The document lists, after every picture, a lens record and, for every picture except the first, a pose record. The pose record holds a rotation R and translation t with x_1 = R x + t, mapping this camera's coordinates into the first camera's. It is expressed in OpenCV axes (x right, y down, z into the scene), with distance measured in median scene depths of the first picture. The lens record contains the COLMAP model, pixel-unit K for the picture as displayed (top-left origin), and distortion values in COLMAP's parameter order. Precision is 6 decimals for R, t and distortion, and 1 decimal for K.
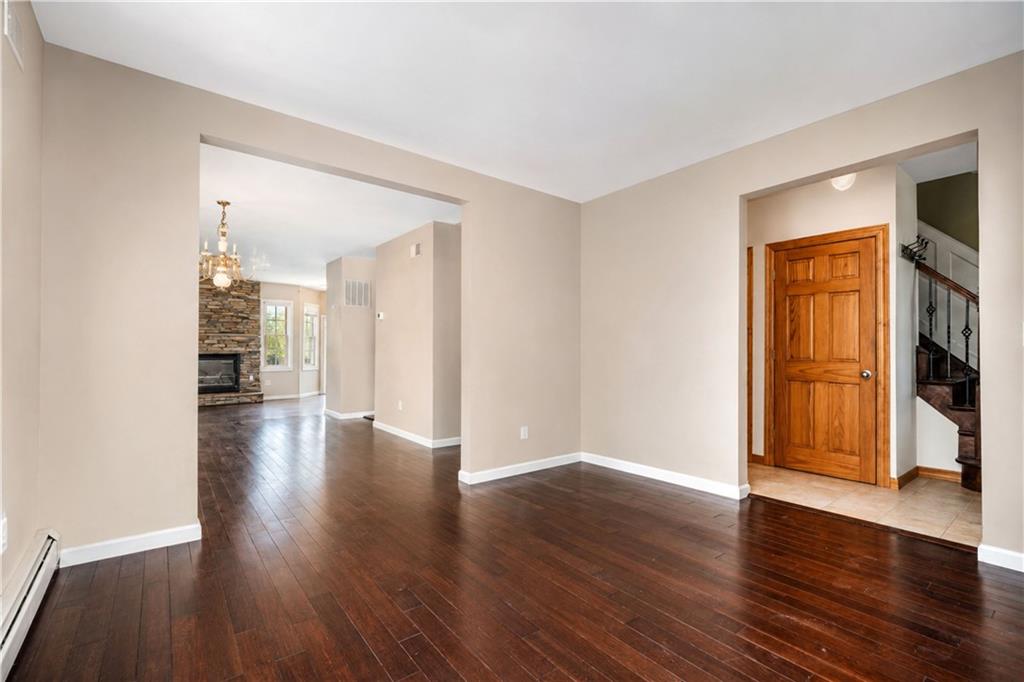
lens RADIAL K [[456.9, 0, 512.2], [0, 456.9, 341.7], [0, 0, 1]] dist [-0.005313, 0.000311]
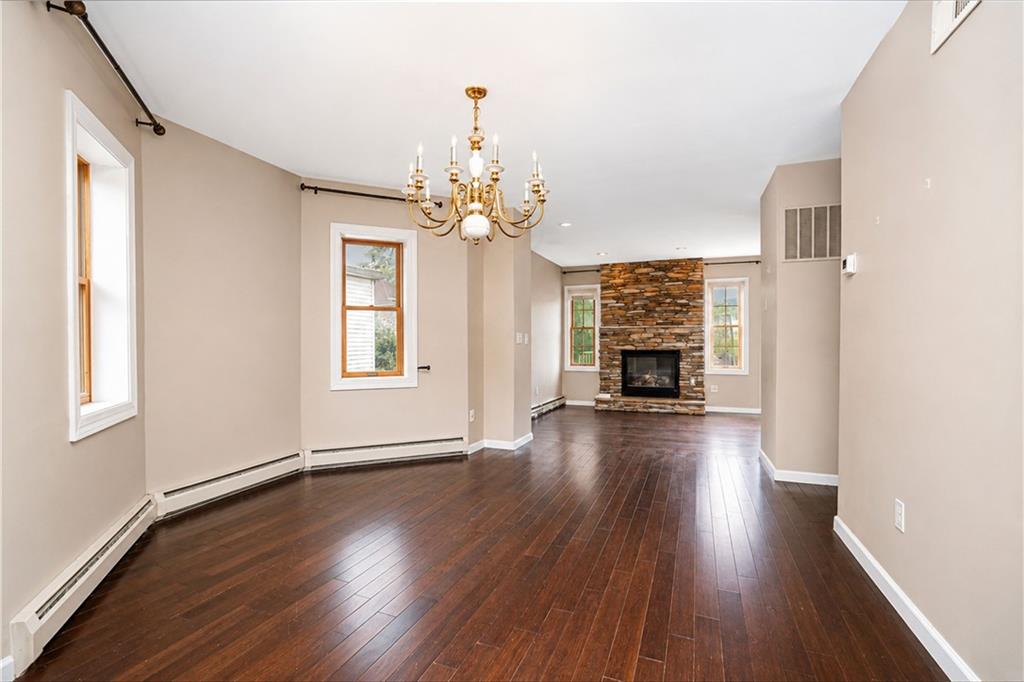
lens RADIAL K [[456.9, 0, 496.7], [0, 456.9, 342.7], [0, 0, 1]] dist [-0.005313, 0.000311]
pose [[0.487585, -0.002992, -0.873070, -0.056102], [0.016400, 0.999849, 0.005733, 0.003698], [0.872921, -0.017114, 0.487561, 0.334599]]
